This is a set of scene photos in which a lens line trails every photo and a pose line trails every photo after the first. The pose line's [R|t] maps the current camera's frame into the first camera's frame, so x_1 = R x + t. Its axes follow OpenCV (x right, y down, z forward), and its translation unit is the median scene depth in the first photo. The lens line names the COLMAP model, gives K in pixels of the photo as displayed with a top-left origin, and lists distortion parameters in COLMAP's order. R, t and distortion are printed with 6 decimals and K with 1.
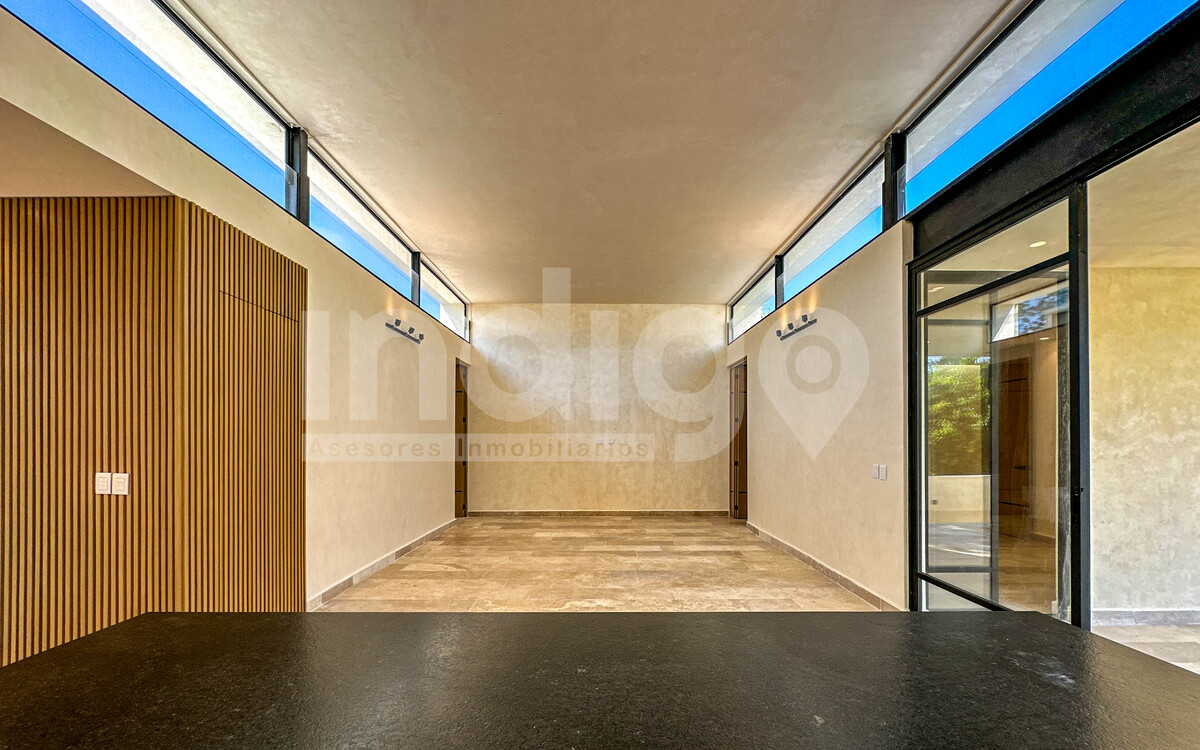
lens RADIAL K [[487.4, 0, 611.0], [0, 487.4, 435.3], [0, 0, 1]] dist [-0.006519, 0.000912]
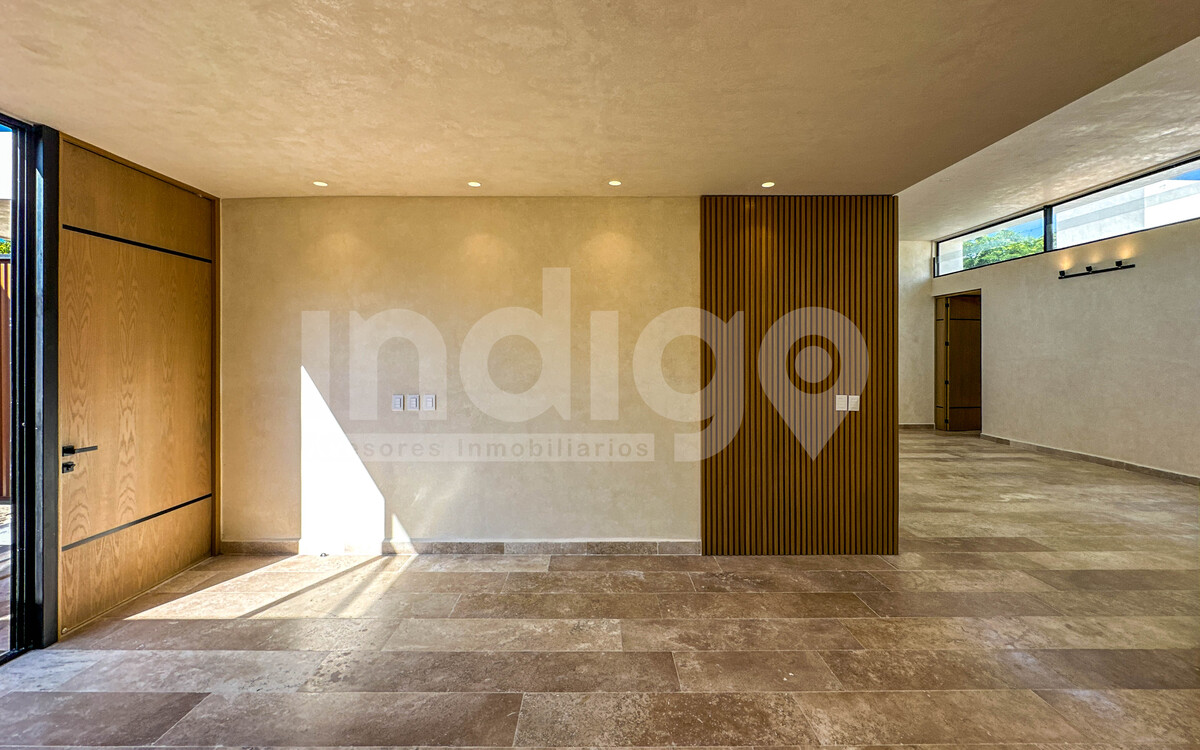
lens RADIAL K [[487.4, 0, 599.2], [0, 487.4, 352.0], [0, 0, 1]] dist [-0.006519, 0.000912]
pose [[0.999998, 0.000000, -0.001879, -1.015026], [0.000005, 0.999996, 0.002778, -0.028720], [0.001879, -0.002778, 0.999994, -0.230245]]
